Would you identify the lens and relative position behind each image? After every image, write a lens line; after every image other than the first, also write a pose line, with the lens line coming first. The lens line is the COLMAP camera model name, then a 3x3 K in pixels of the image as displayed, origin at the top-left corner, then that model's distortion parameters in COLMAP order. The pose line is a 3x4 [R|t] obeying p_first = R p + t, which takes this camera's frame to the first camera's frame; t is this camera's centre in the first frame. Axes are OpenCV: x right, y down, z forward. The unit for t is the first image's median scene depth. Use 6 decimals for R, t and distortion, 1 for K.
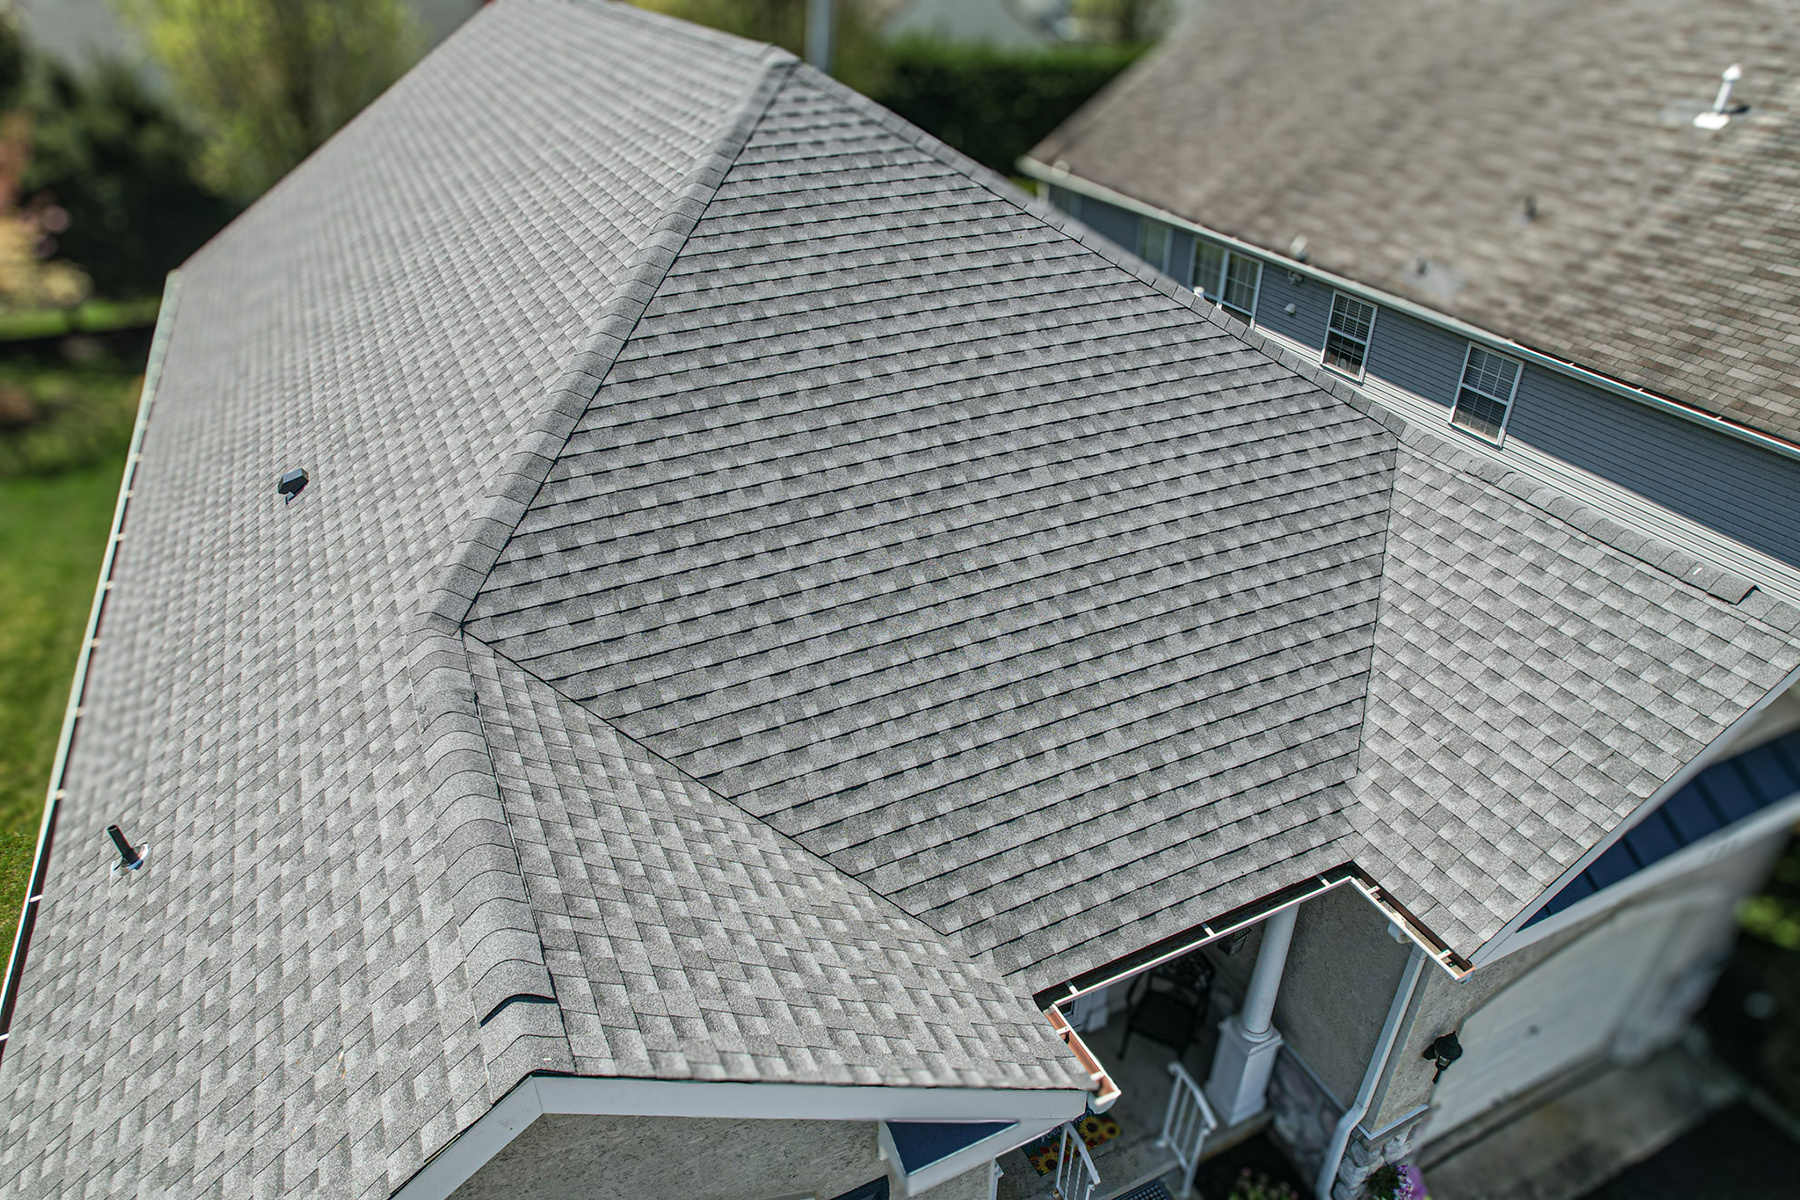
lens RADIAL K [[1145.9, 0, 904.5], [0, 1145.9, 603.1], [0, 0, 1]] dist [-0.075209, 0.065405]
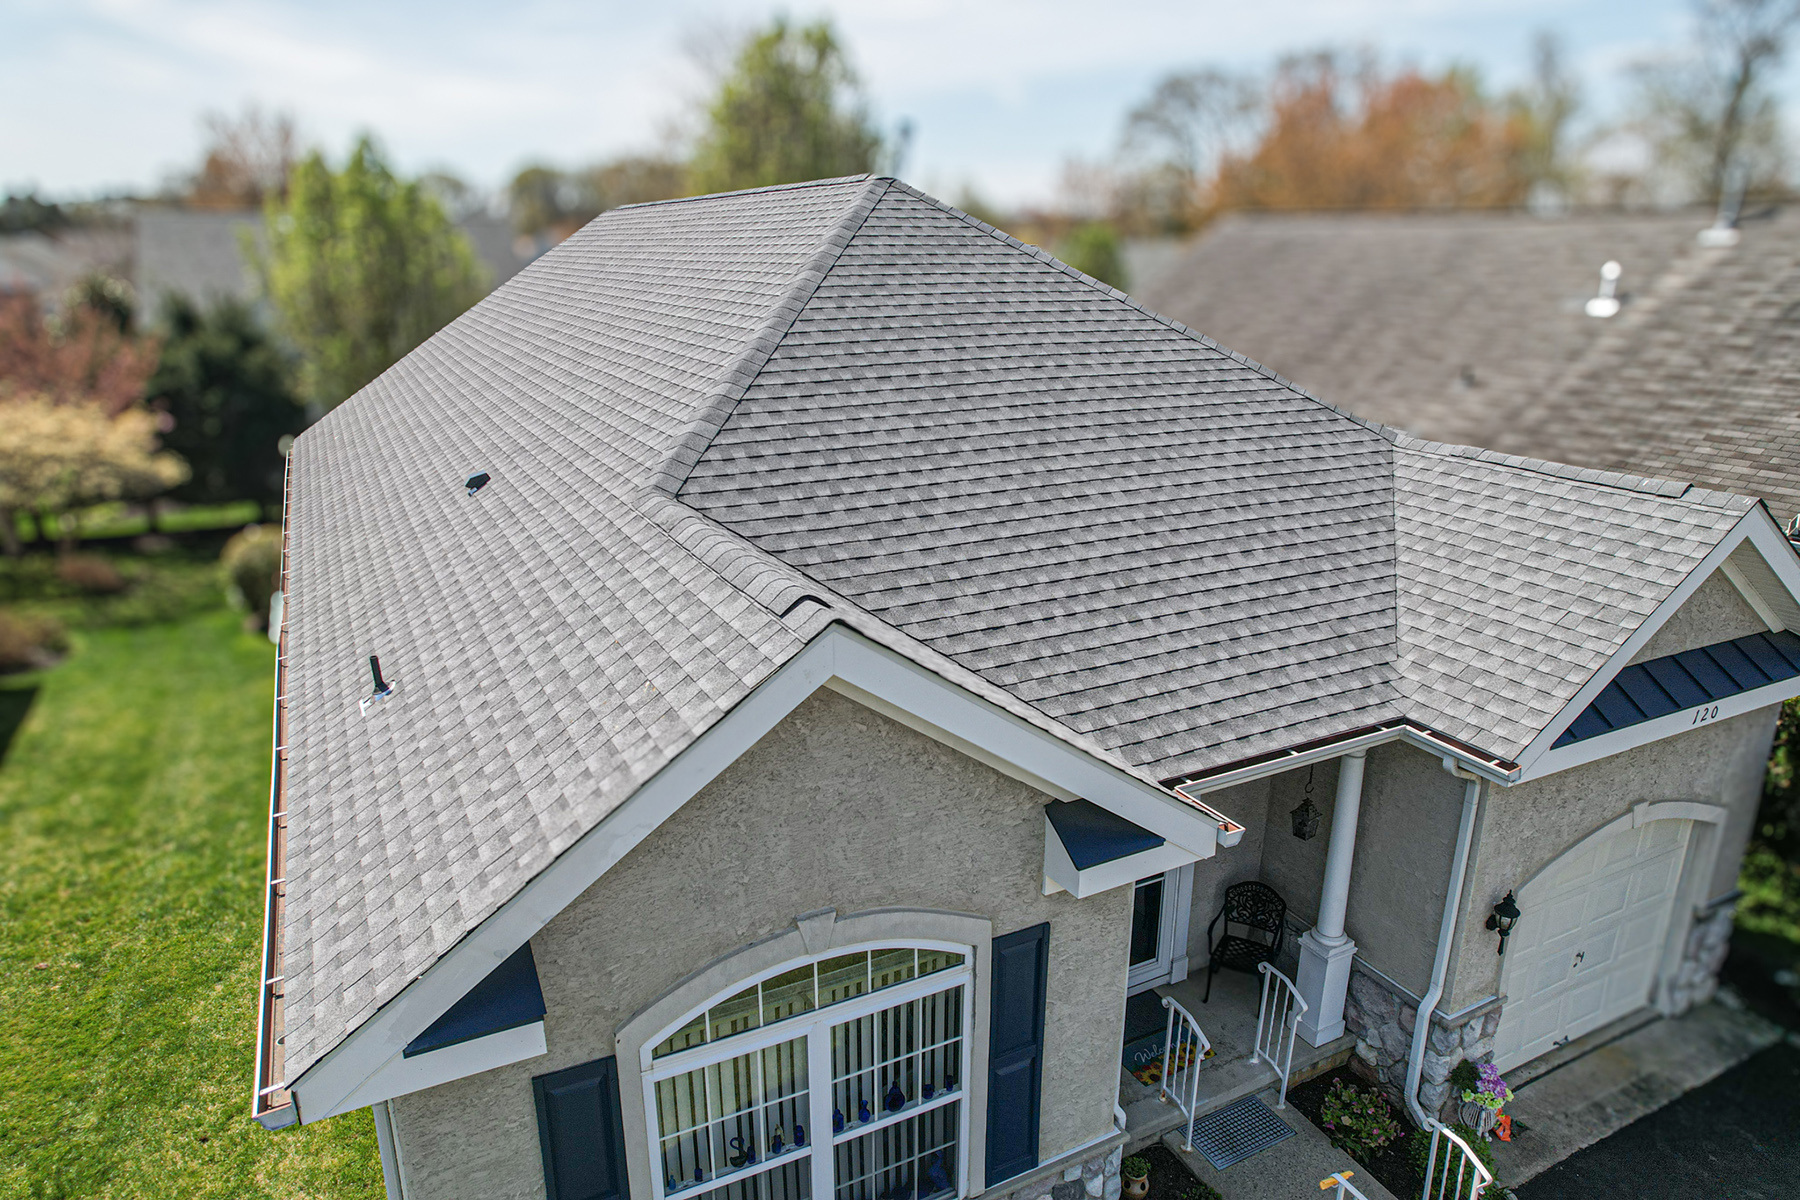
lens RADIAL K [[1145.9, 0, 902.9], [0, 1145.9, 603.2], [0, 0, 1]] dist [-0.075209, 0.065405]
pose [[0.999651, -0.007334, 0.025361, -0.146457], [0.013544, 0.967046, -0.254241, 0.377925], [-0.022661, 0.254496, 0.966808, -0.150848]]
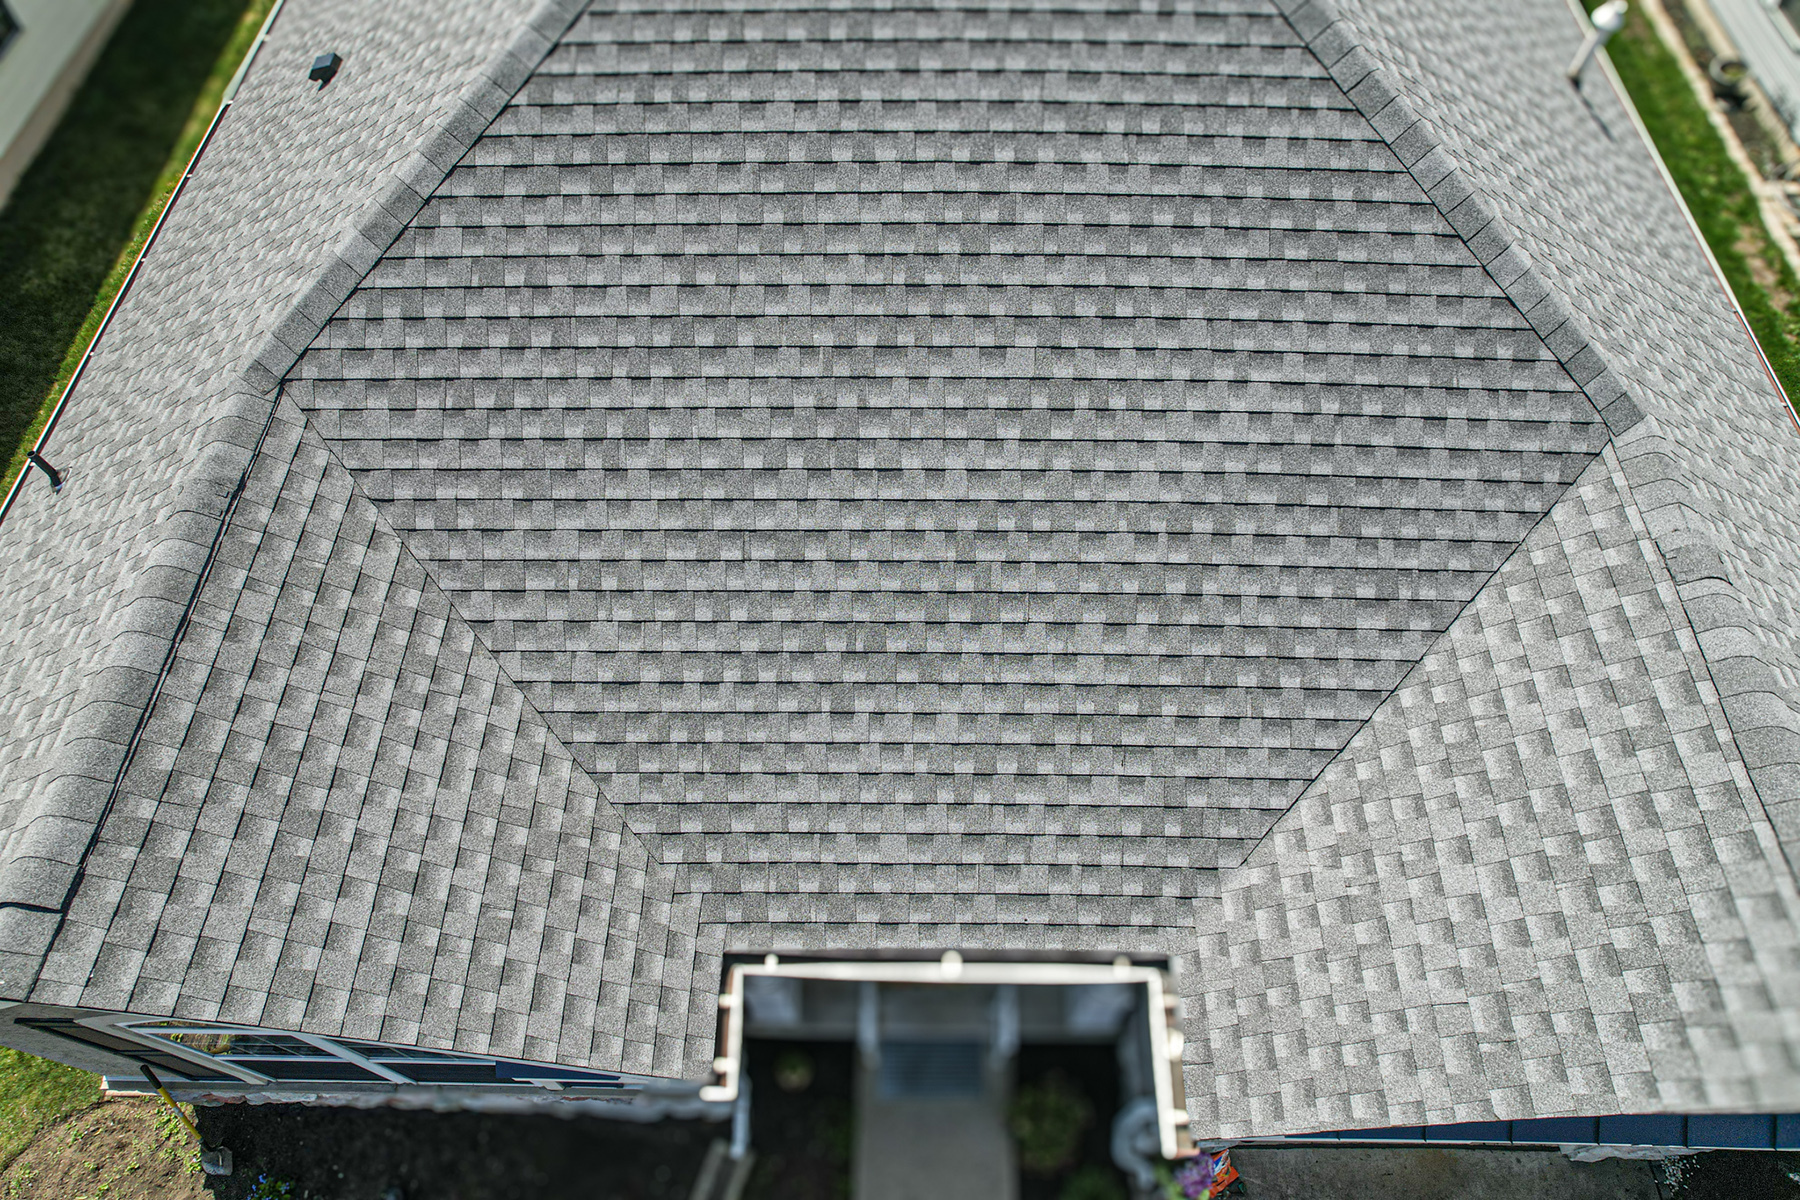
lens RADIAL K [[1145.9, 0, 909.9], [0, 1145.9, 602.6], [0, 0, 1]] dist [-0.075209, 0.065405]
pose [[0.895816, 0.377072, -0.235225, 0.298526], [-0.237583, 0.853613, 0.463572, -0.314250], [0.375591, -0.359390, 0.854266, 0.283714]]
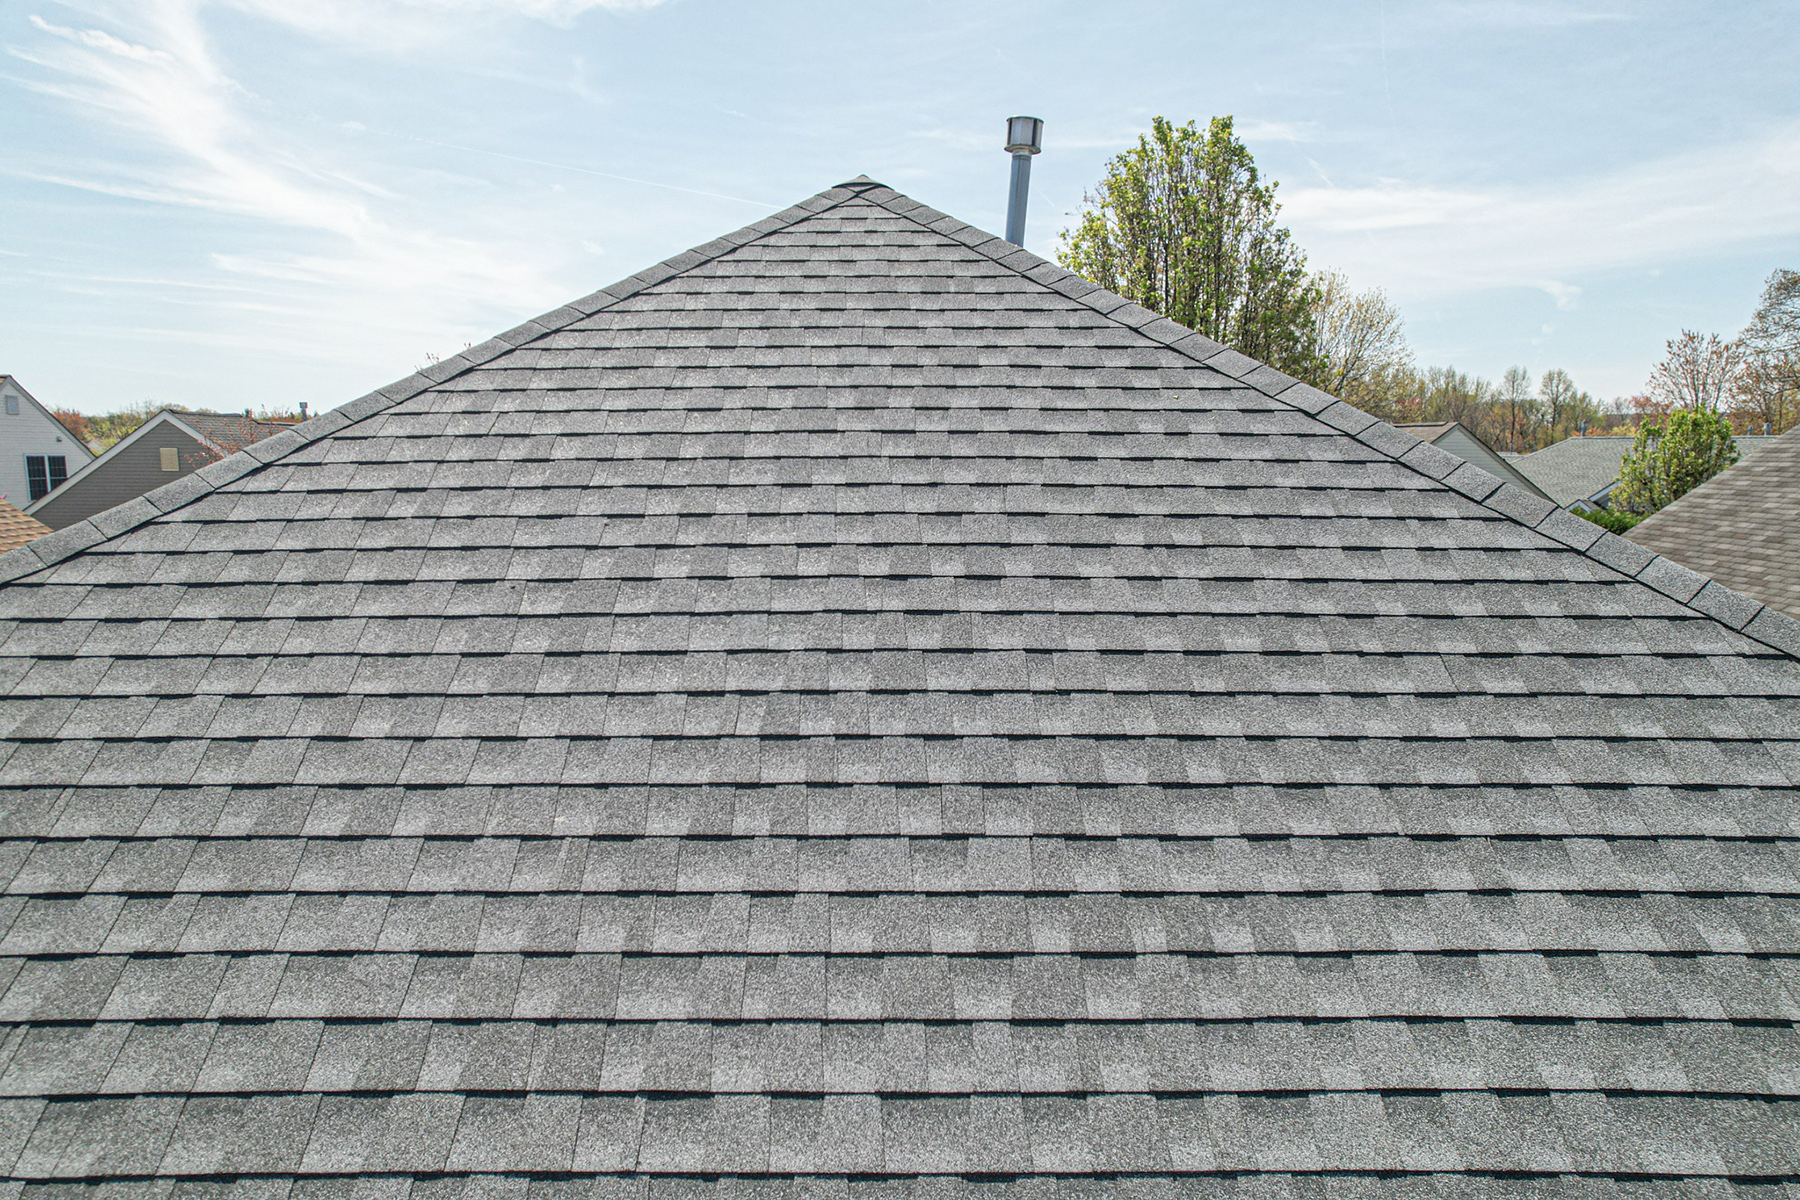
lens RADIAL K [[1145.9, 0, 903.0], [0, 1145.9, 600.2], [0, 0, 1]] dist [-0.075209, 0.065405]
pose [[0.900333, 0.059089, -0.431172, 0.241761], [-0.233312, 0.901871, -0.363585, -0.052643], [0.367377, 0.427945, 0.825771, 0.694292]]
